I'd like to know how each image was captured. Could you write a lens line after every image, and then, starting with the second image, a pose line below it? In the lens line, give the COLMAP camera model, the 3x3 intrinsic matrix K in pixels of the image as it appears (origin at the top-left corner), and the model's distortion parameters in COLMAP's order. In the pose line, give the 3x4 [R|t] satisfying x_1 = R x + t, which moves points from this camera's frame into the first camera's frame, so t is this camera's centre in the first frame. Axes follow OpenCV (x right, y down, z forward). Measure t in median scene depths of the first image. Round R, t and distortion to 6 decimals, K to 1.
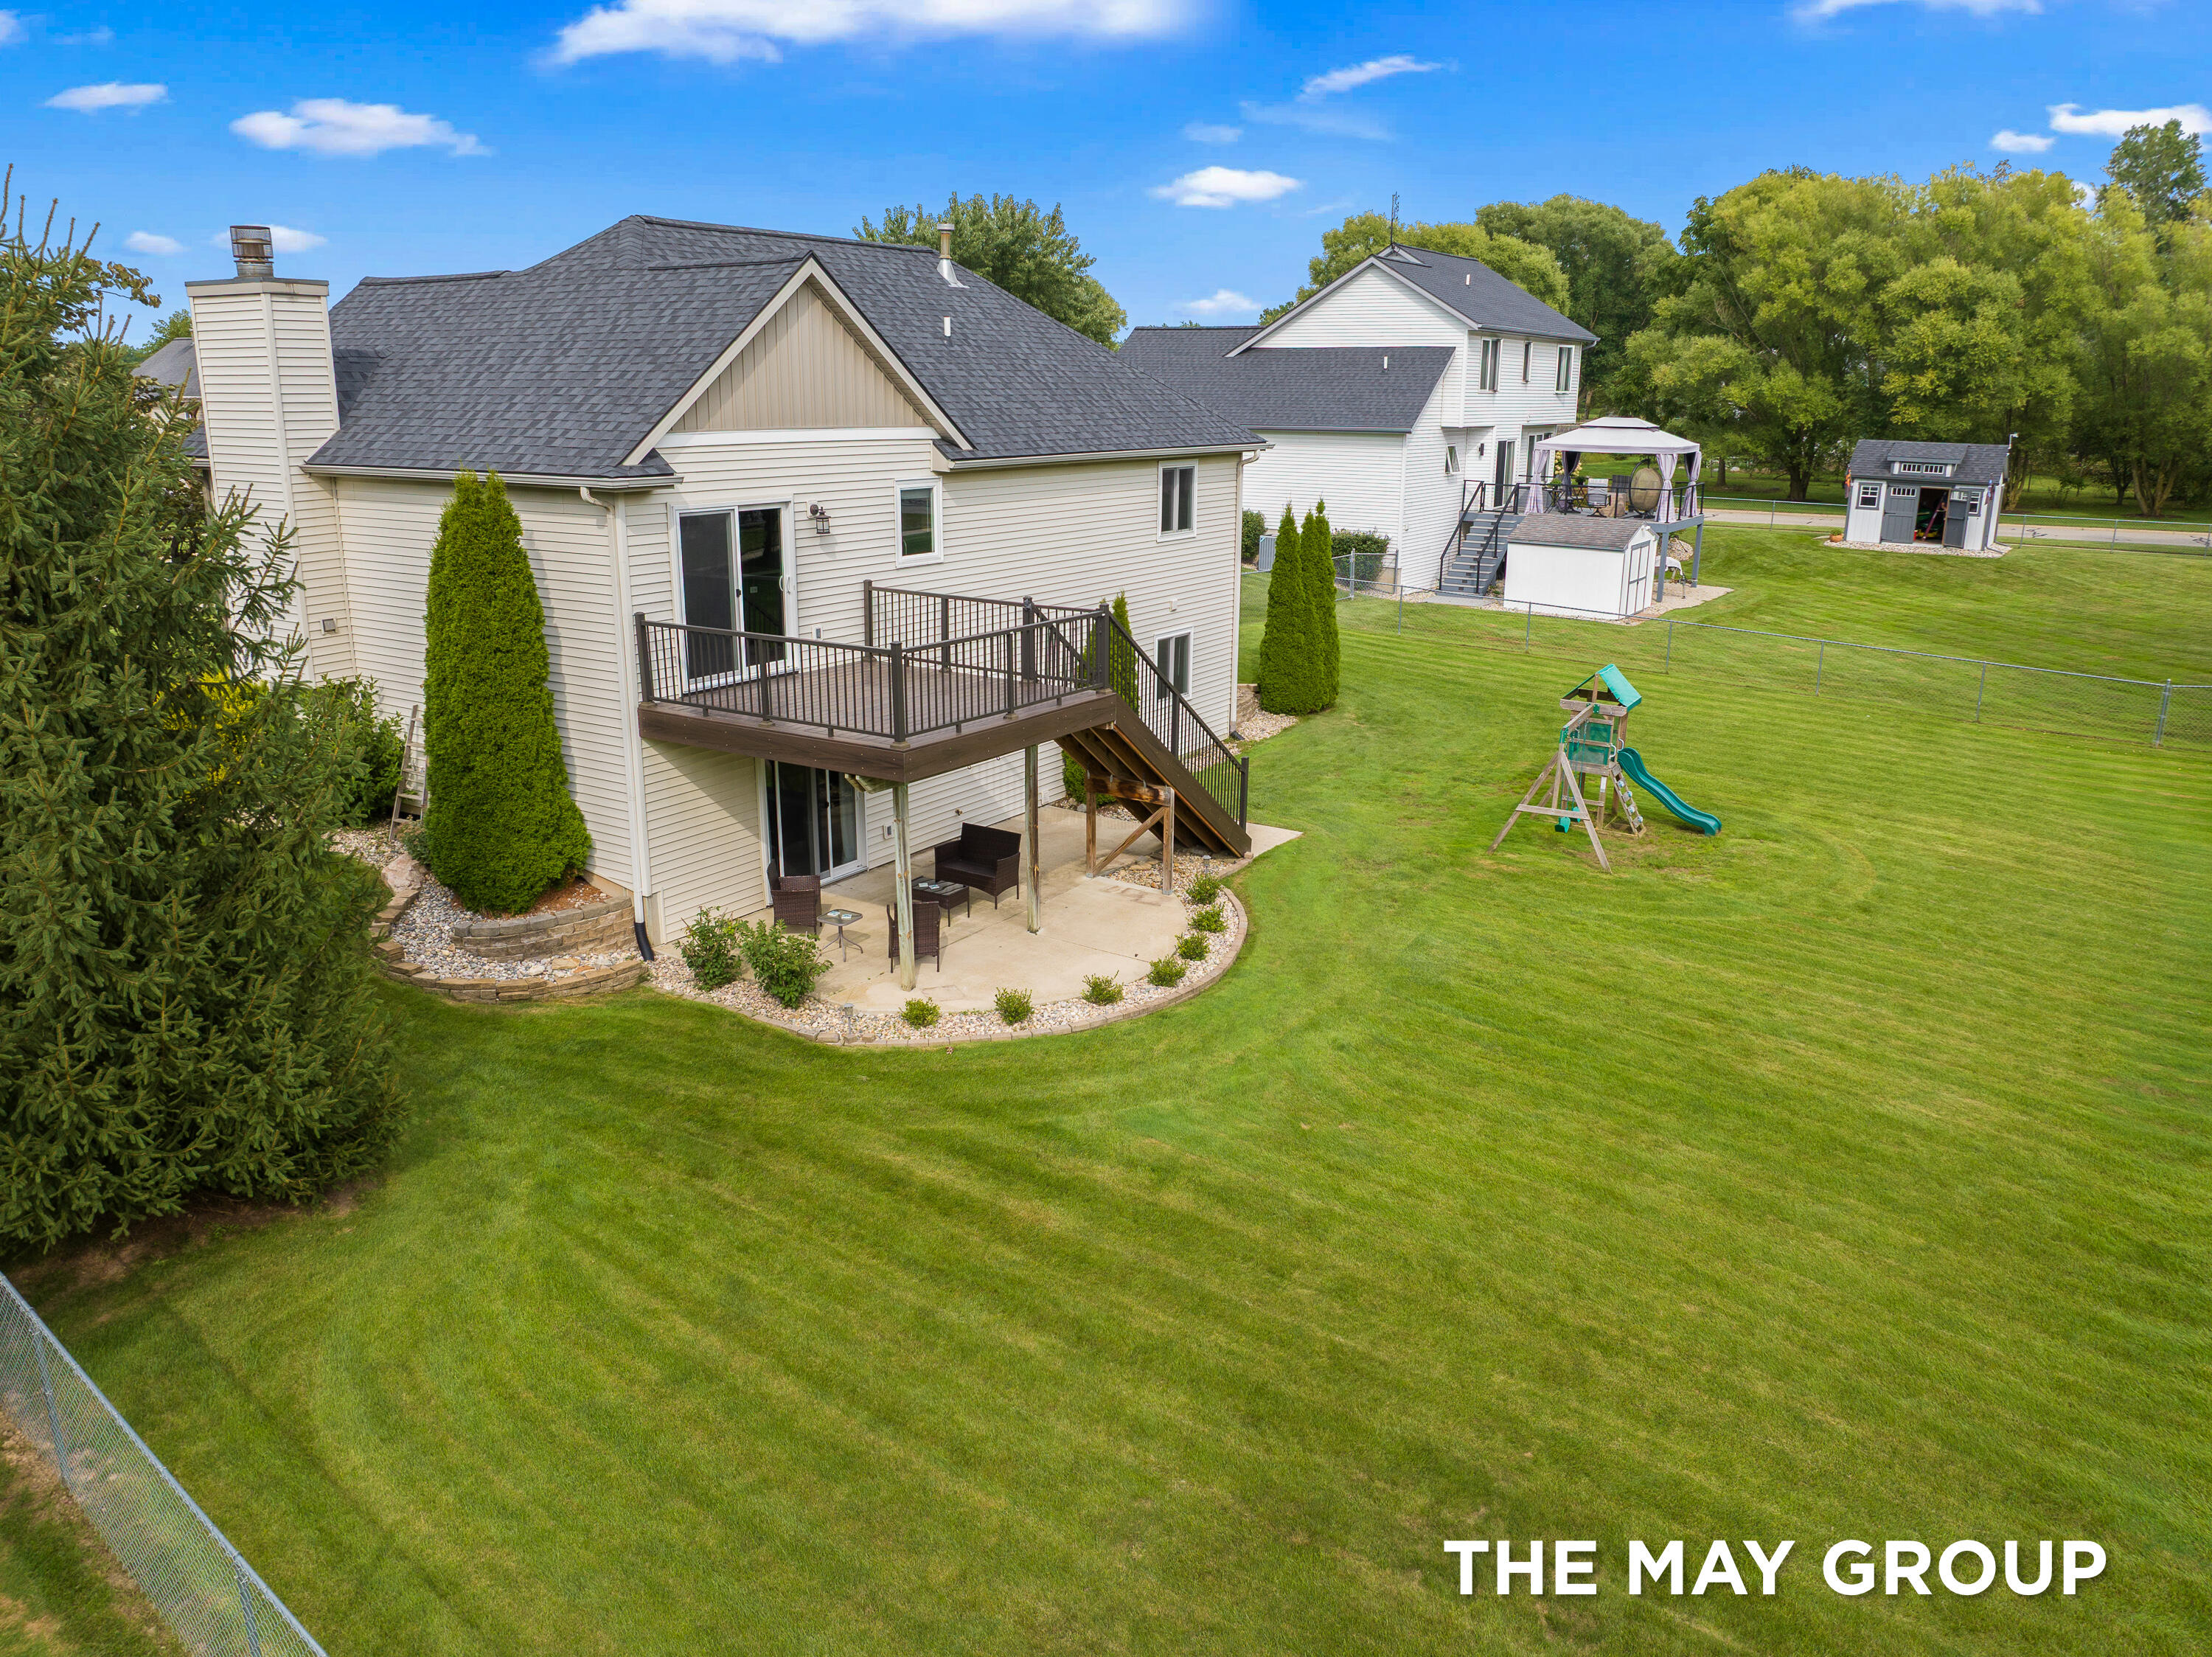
lens RADIAL K [[1569.9, 0, 1098.9], [0, 1569.9, 835.1], [0, 0, 1]] dist [-0.037253, 0.002695]
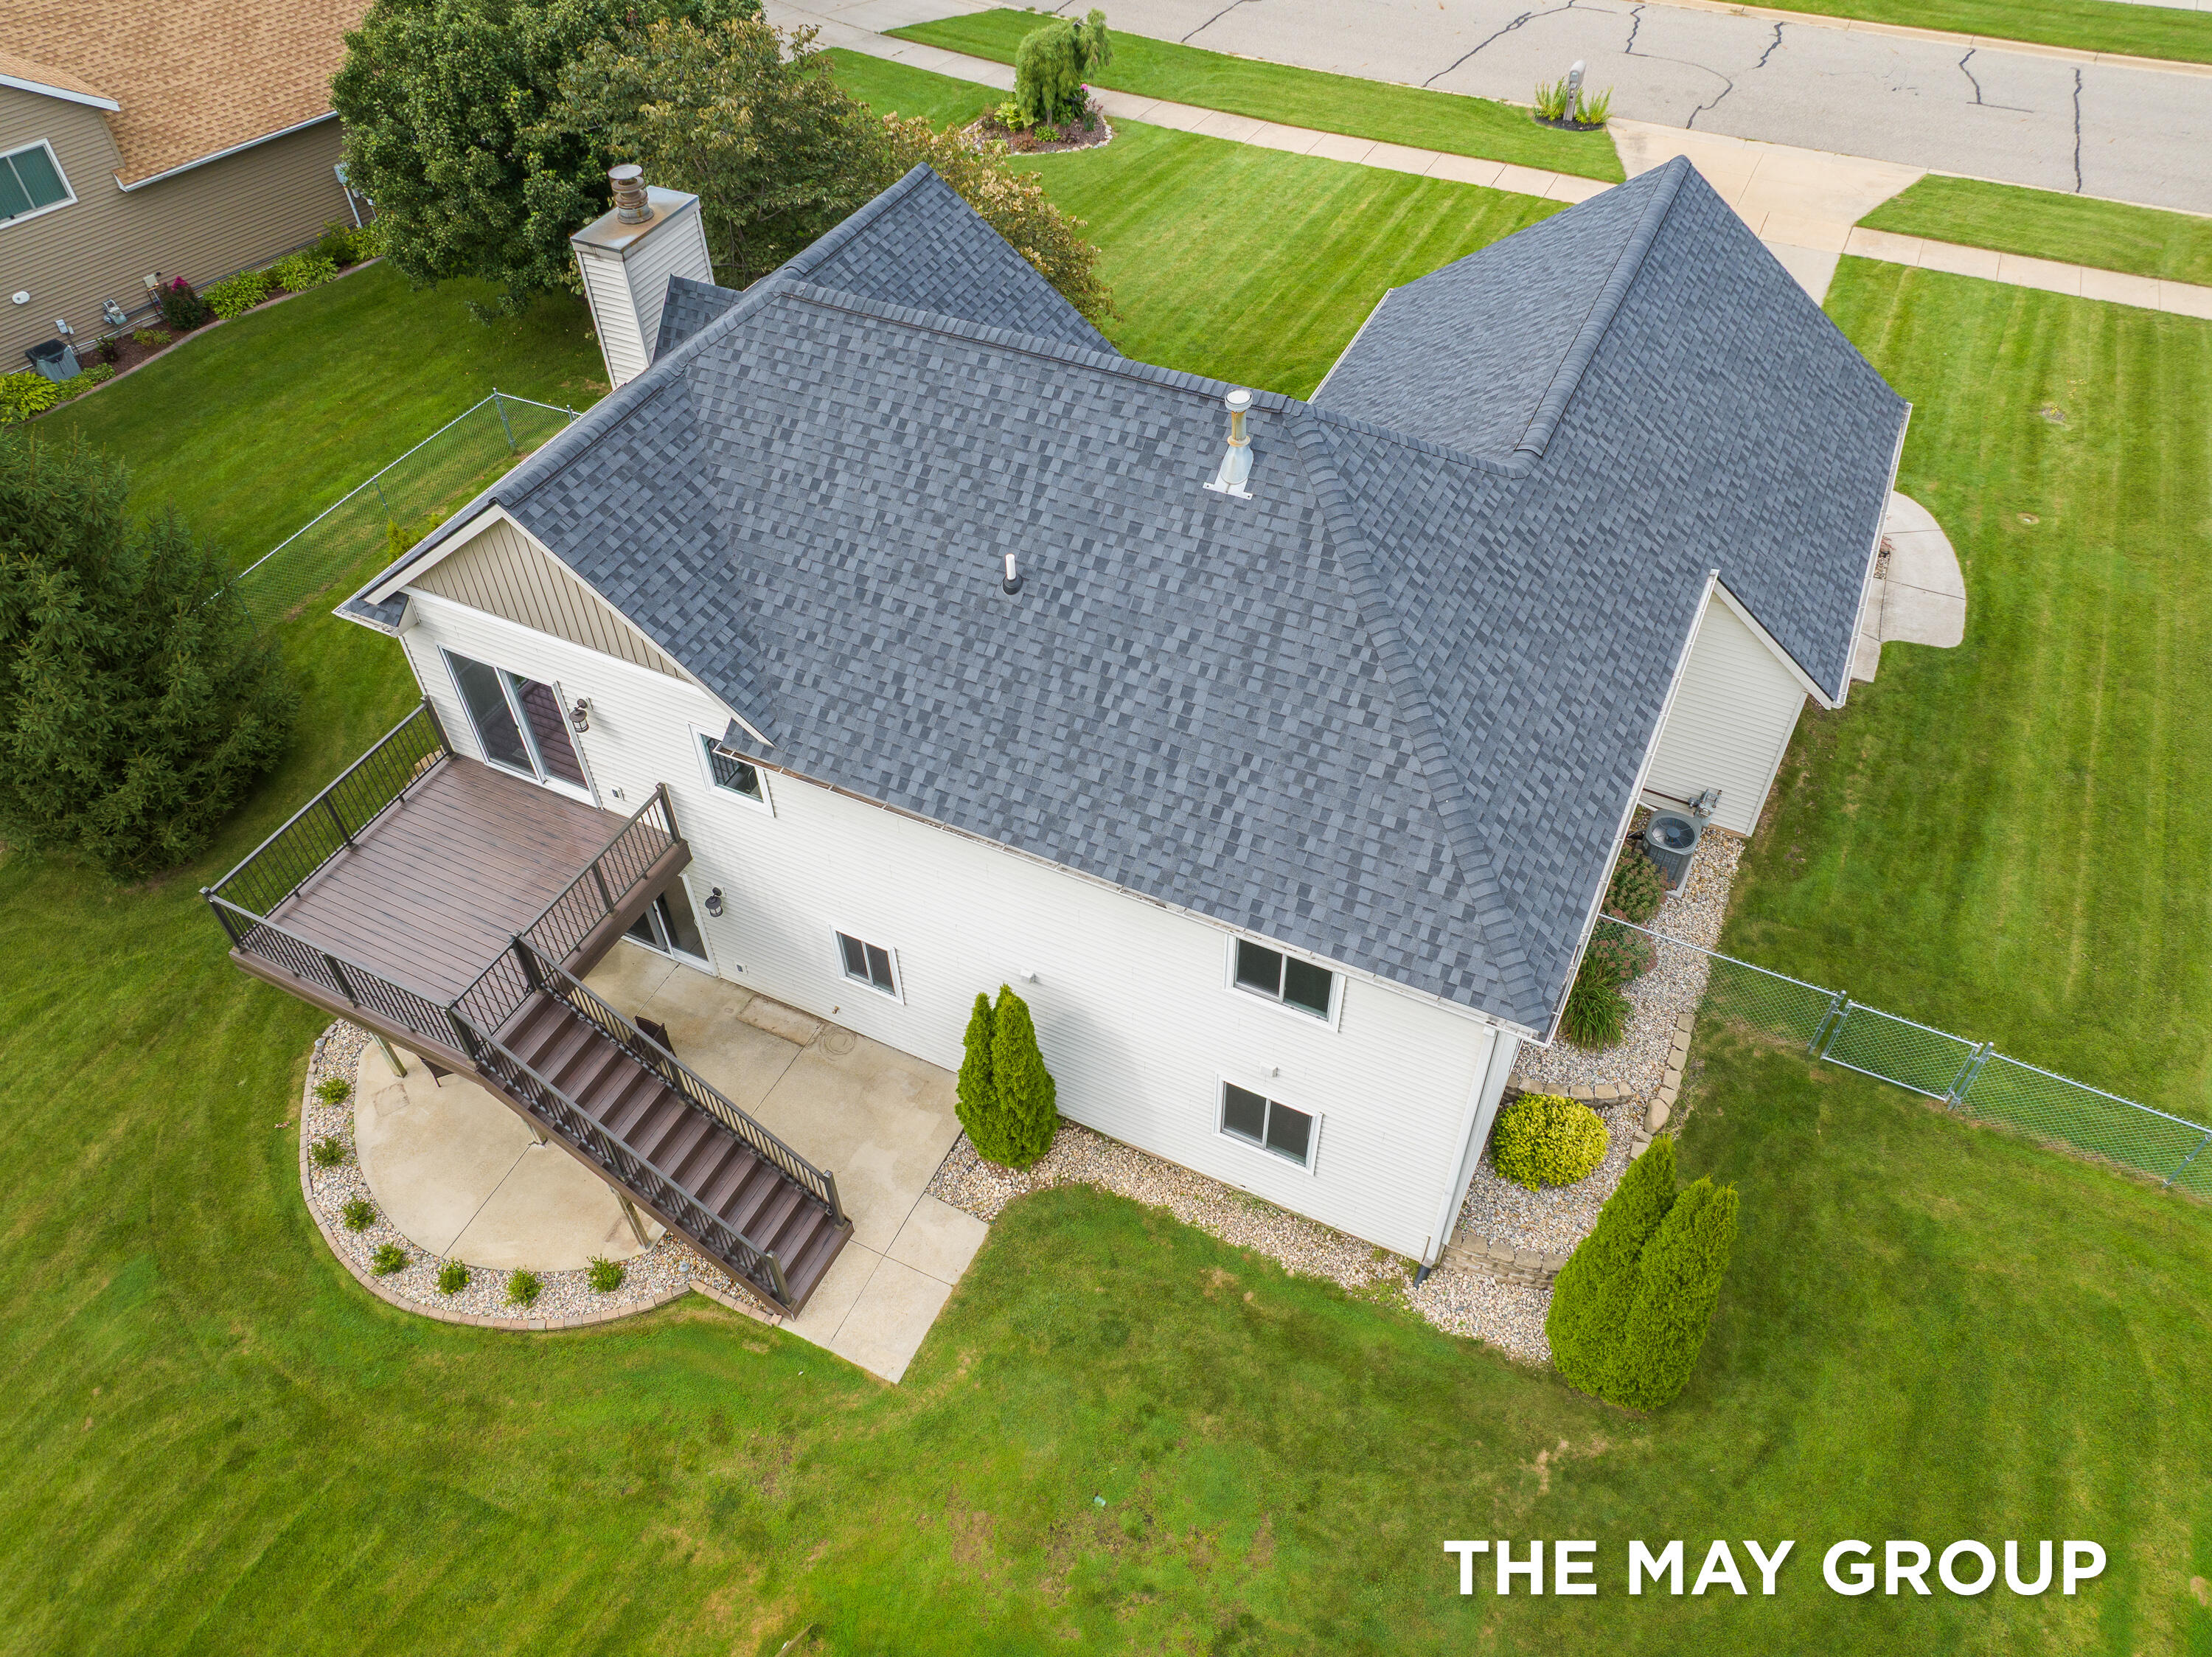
lens RADIAL K [[1569.9, 0, 1118.2], [0, 1569.9, 826.5], [0, 0, 1]] dist [-0.037253, 0.002695]
pose [[0.129799, 0.714265, -0.687734, 0.520378], [-0.263176, 0.693541, 0.670626, -0.801215], [0.955976, 0.093949, 0.277998, 0.953787]]
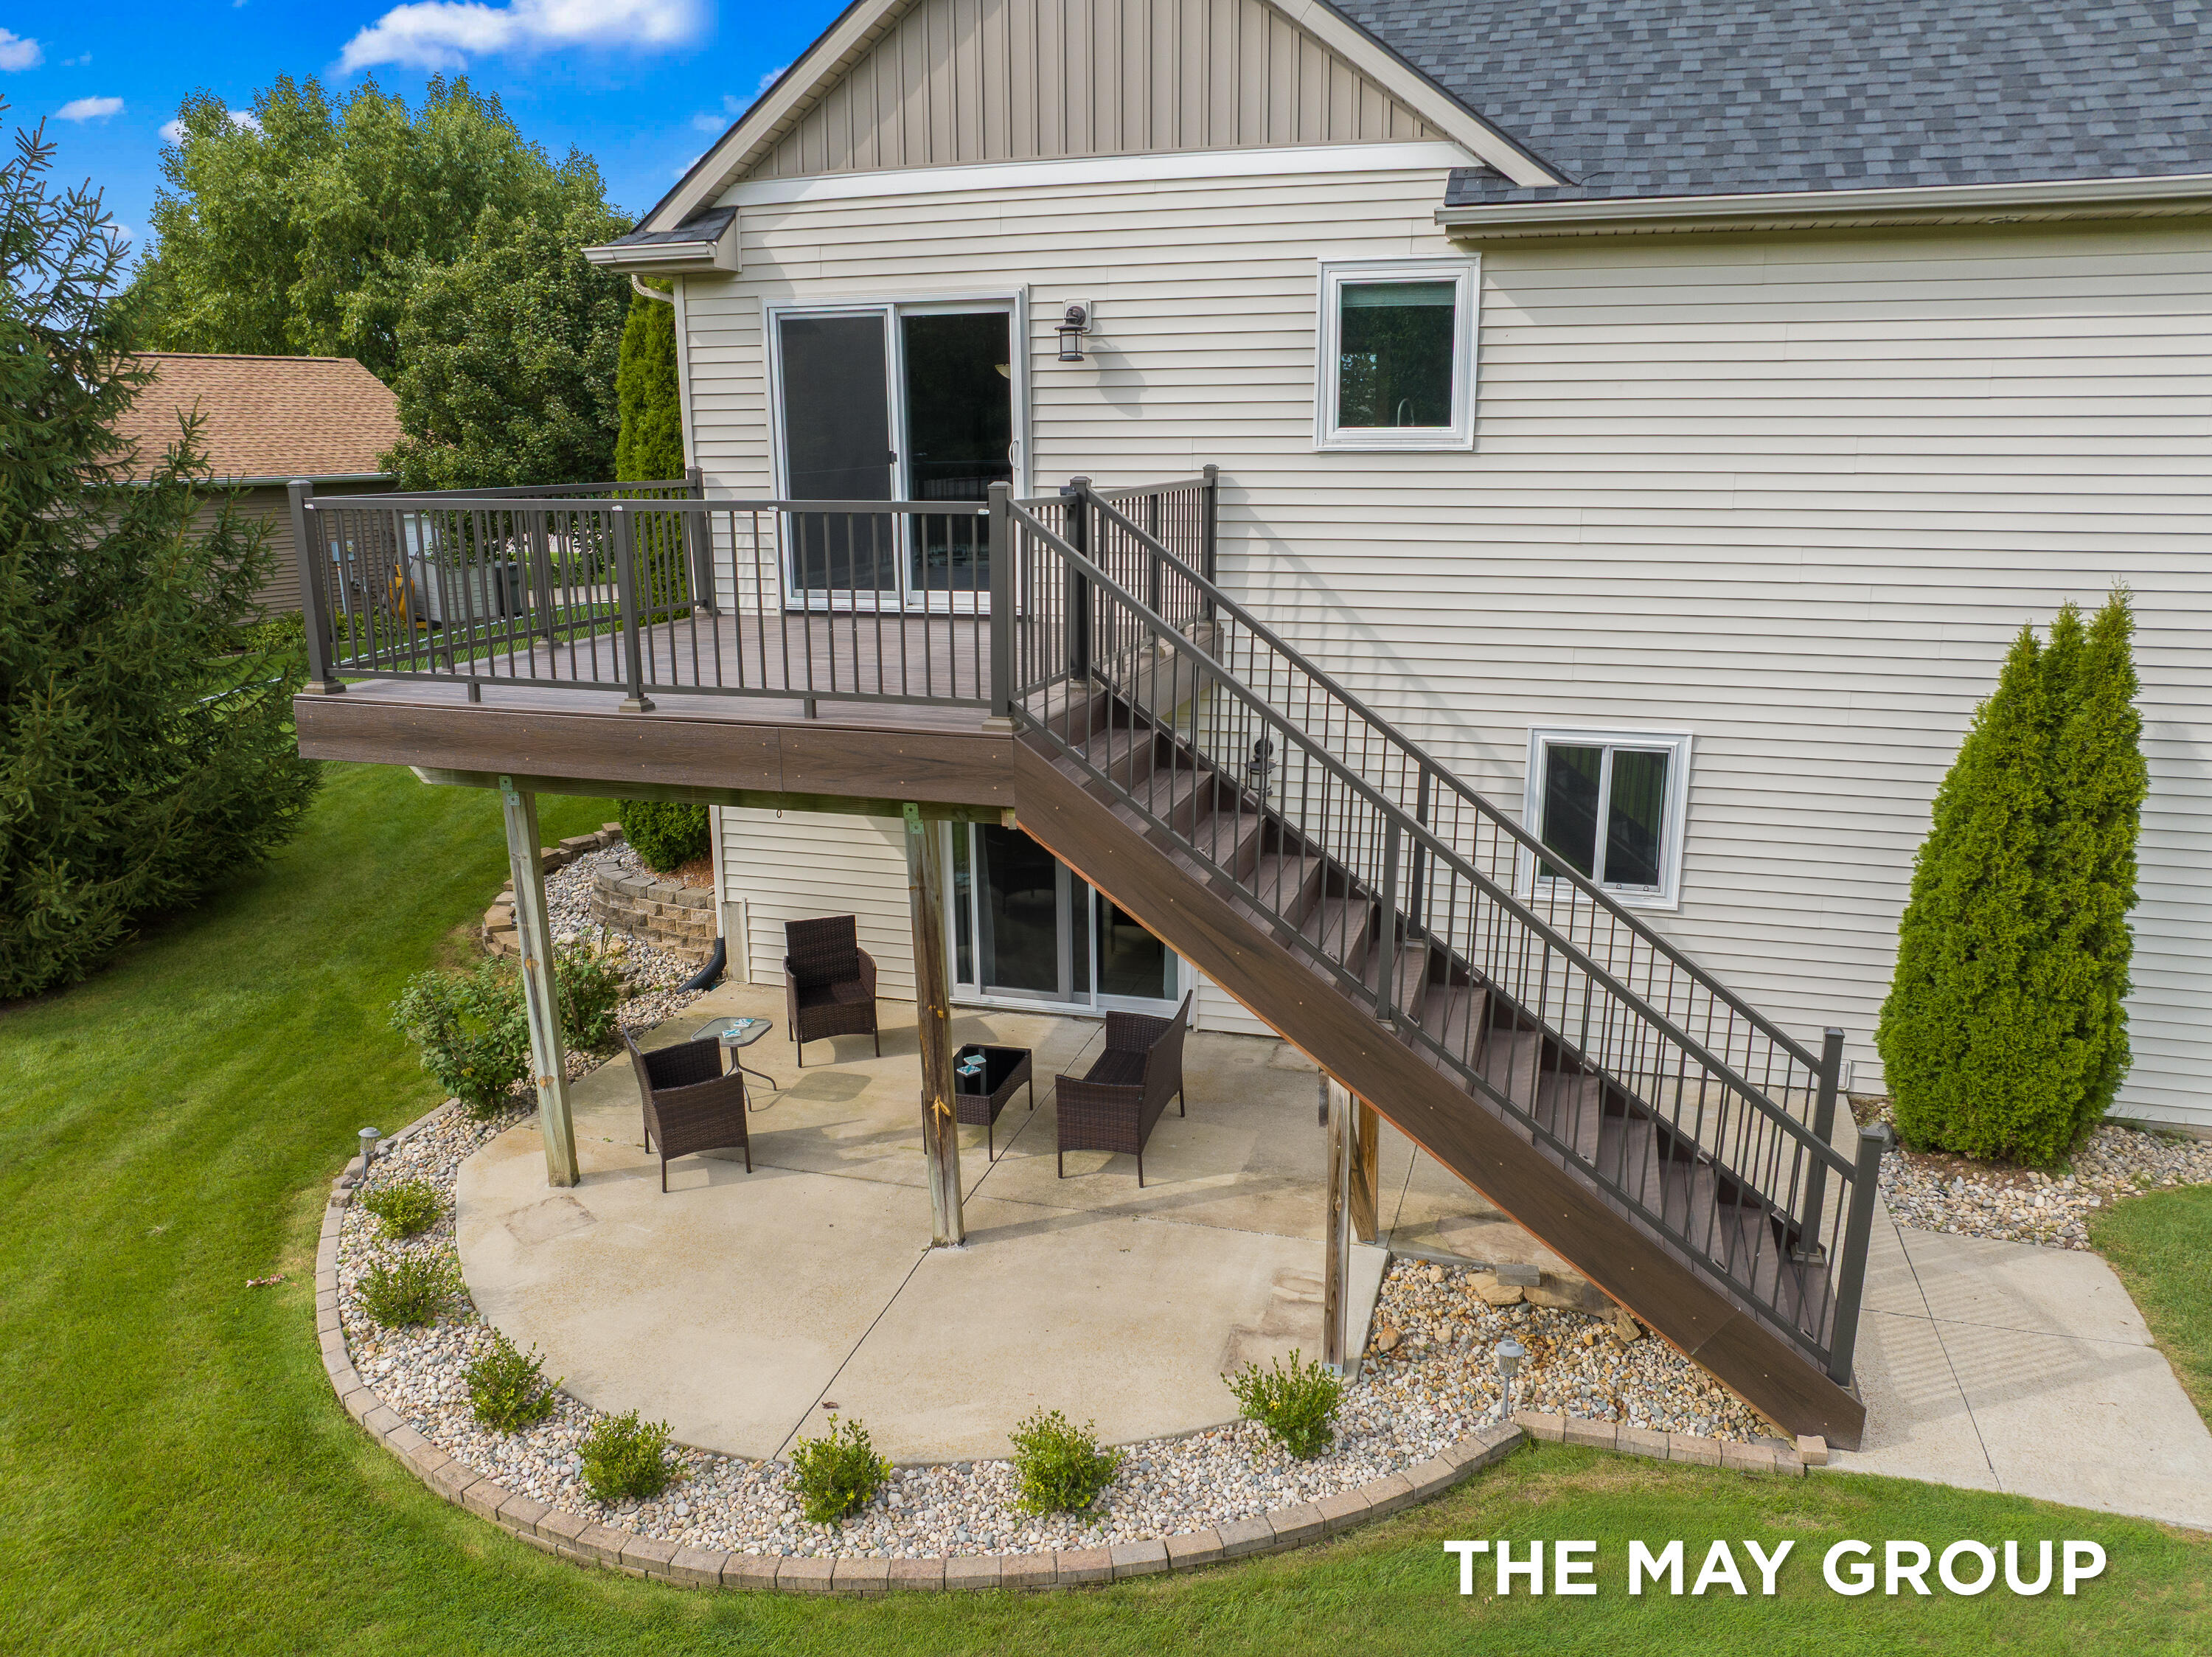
lens RADIAL K [[1569.9, 0, 1113.6], [0, 1569.9, 822.0], [0, 0, 1]] dist [-0.037253, 0.002695]
pose [[0.282879, 0.217327, -0.934210, 0.315028], [-0.255449, 0.955885, 0.145019, -0.113022], [0.924513, 0.197620, 0.325916, 0.790572]]
